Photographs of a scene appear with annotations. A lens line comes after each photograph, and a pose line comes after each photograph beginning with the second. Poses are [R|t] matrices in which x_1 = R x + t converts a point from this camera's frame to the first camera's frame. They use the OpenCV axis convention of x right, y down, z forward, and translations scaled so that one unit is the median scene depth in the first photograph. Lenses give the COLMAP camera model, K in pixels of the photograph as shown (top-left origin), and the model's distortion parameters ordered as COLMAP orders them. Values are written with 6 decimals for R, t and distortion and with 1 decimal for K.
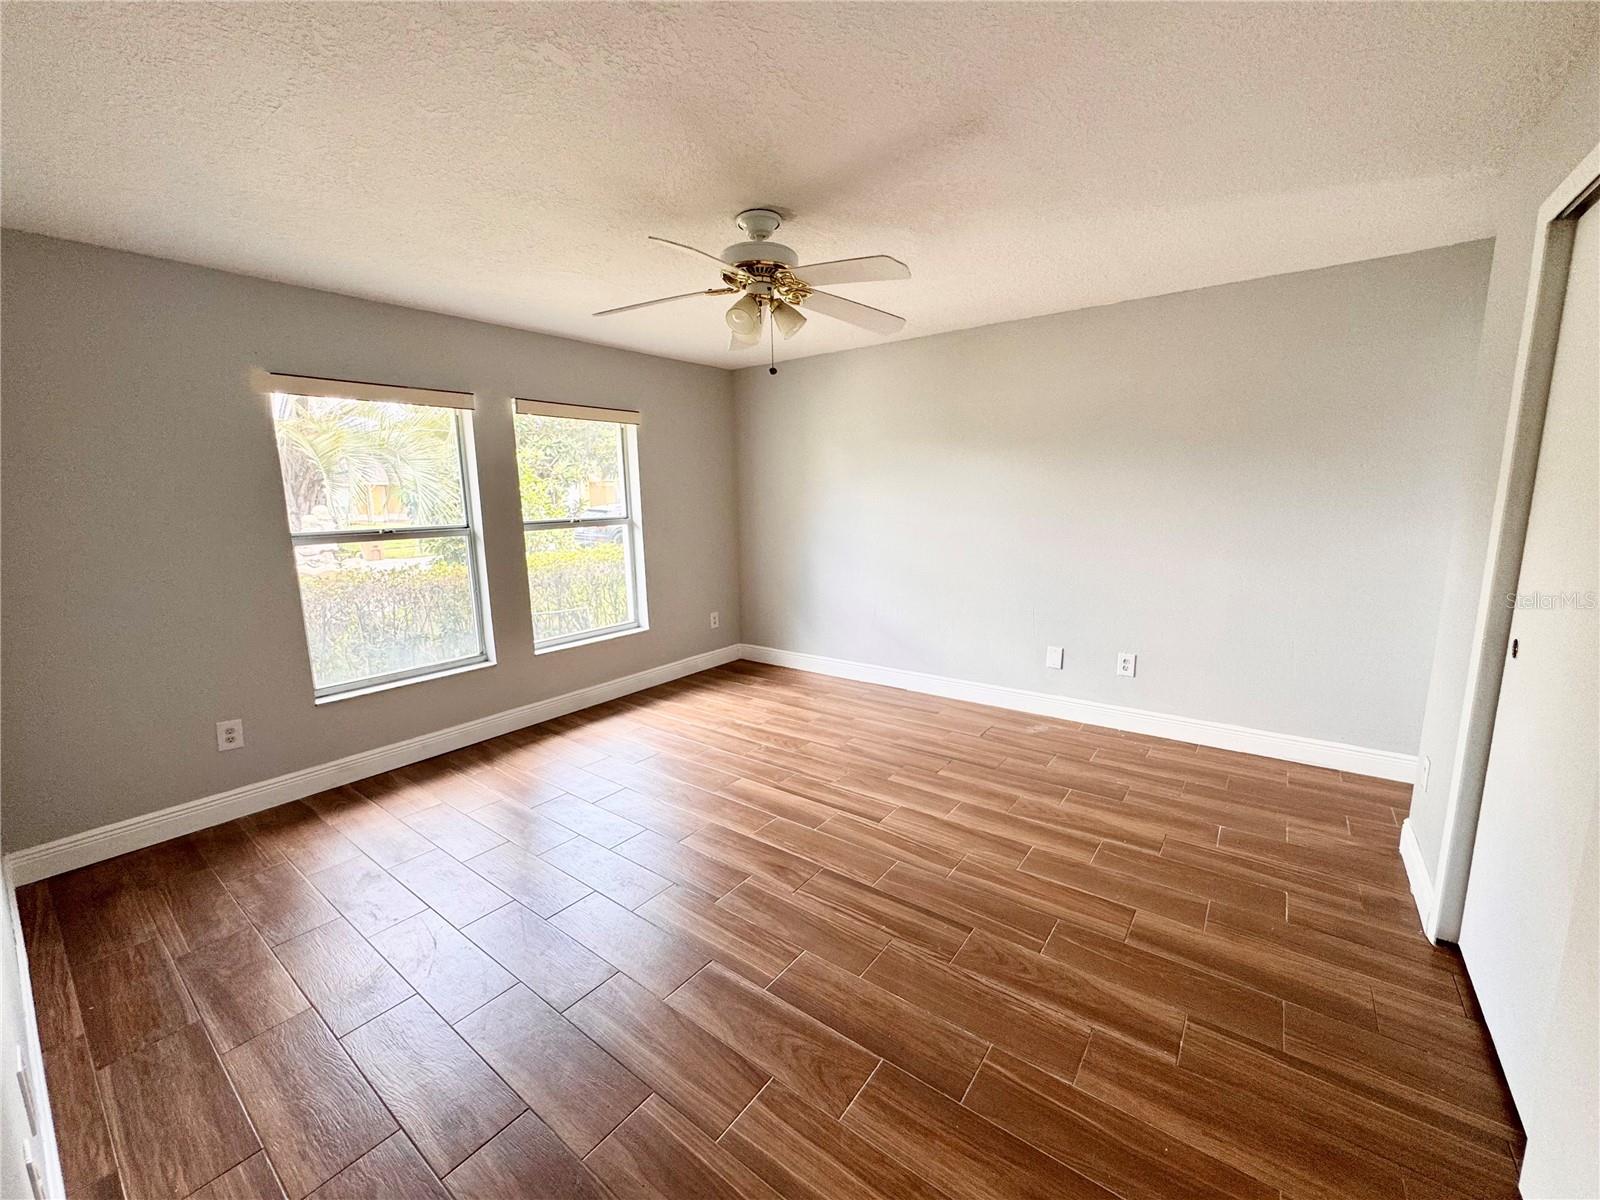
lens RADIAL K [[640.5, 0, 799.9], [0, 640.5, 590.8], [0, 0, 1]] dist [-0.012096, 0.000002]
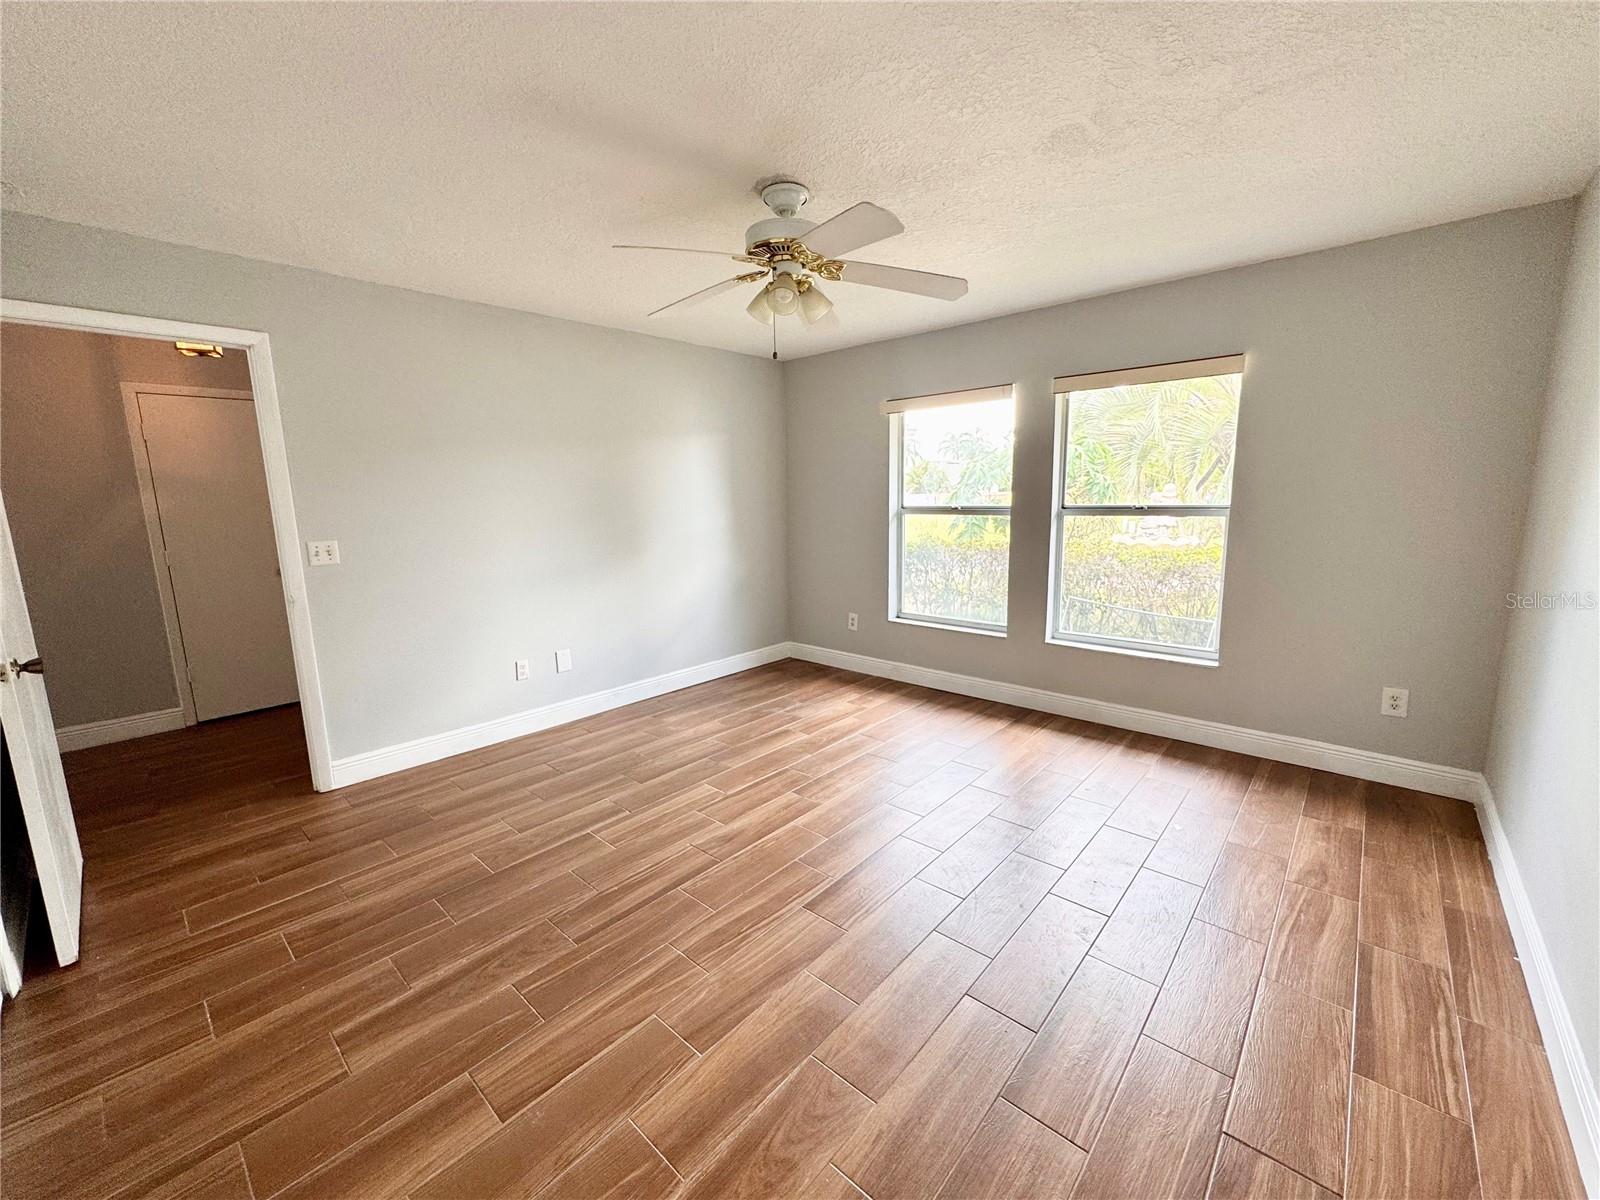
lens RADIAL K [[639.1, 0, 801.7], [0, 639.1, 596.0], [0, 0, 1]] dist [-0.004508, 0.000528]
pose [[-0.082472, 0.183247, -0.979601, 0.833973], [-0.125121, 0.973268, 0.192596, -0.164075], [0.988708, 0.138452, -0.057340, 1.003967]]
